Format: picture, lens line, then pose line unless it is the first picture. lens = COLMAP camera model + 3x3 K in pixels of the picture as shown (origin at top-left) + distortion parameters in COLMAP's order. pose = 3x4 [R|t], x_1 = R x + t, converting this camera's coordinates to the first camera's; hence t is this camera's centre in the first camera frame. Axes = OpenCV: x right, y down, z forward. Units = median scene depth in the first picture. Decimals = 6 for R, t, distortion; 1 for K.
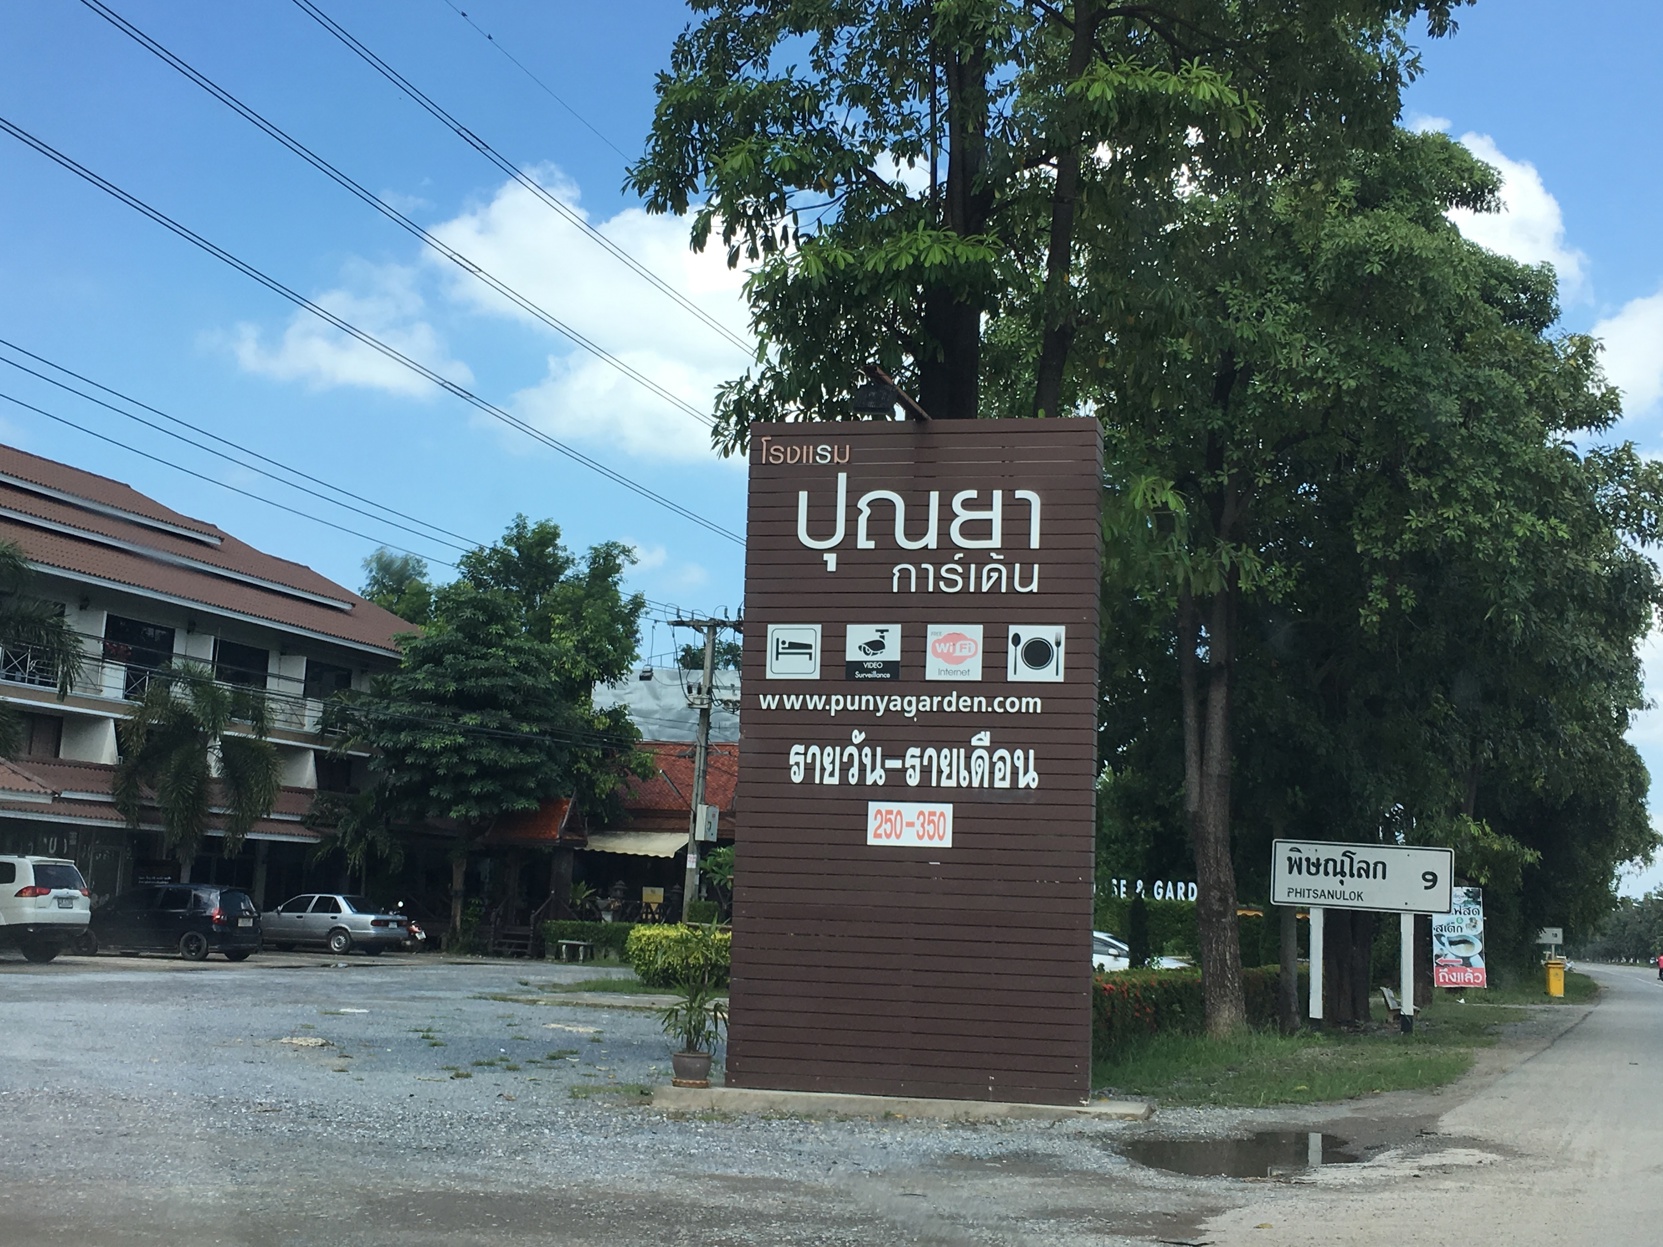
lens RADIAL K [[2129.5, 0, 835.1], [0, 2129.5, 628.0], [0, 0, 1]] dist [0.032837, 0.000000]
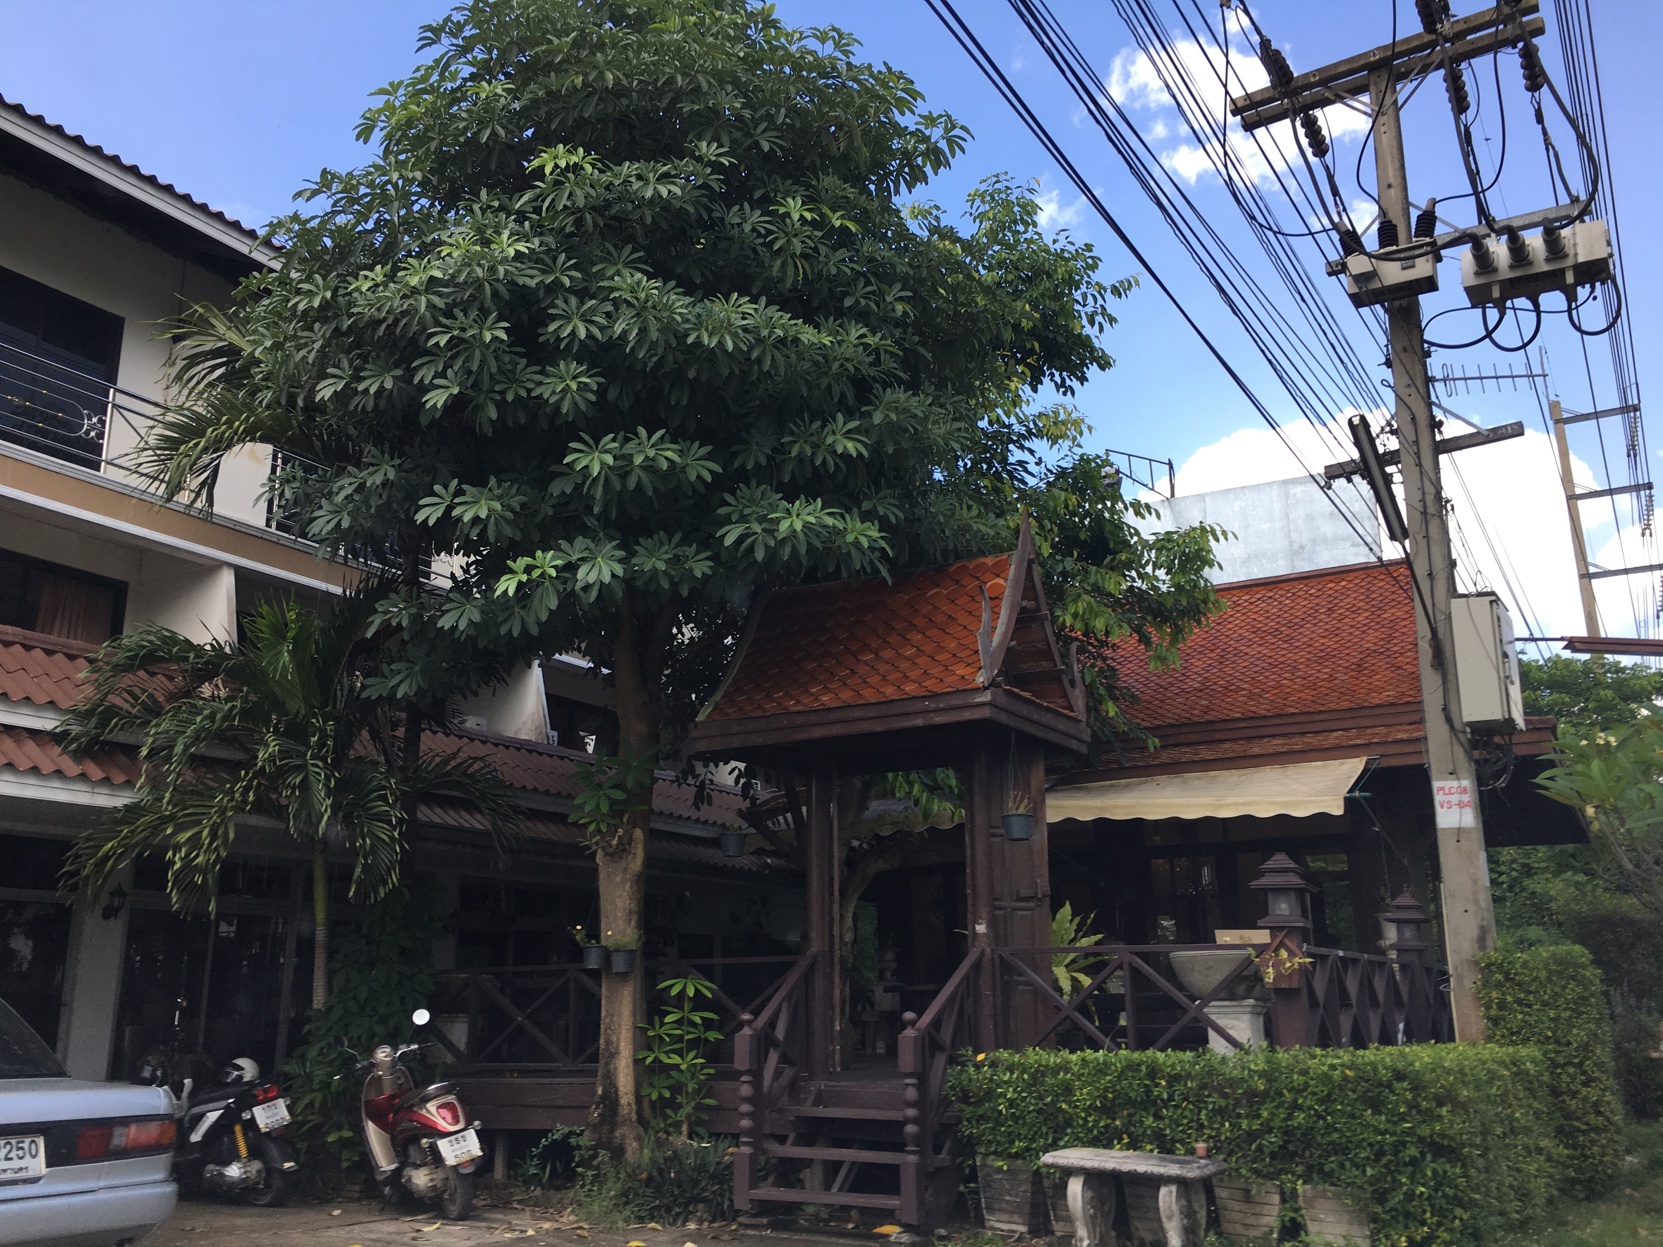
lens RADIAL K [[1392.3, 0, 830.5], [0, 1392.3, 619.7], [0, 0, 1]] dist [0.039832, -0.032213]
pose [[0.973346, -0.113168, -0.199474, -0.114724], [0.085487, 0.986122, -0.142322, 0.111127], [0.212812, 0.121476, 0.969512, 0.844523]]
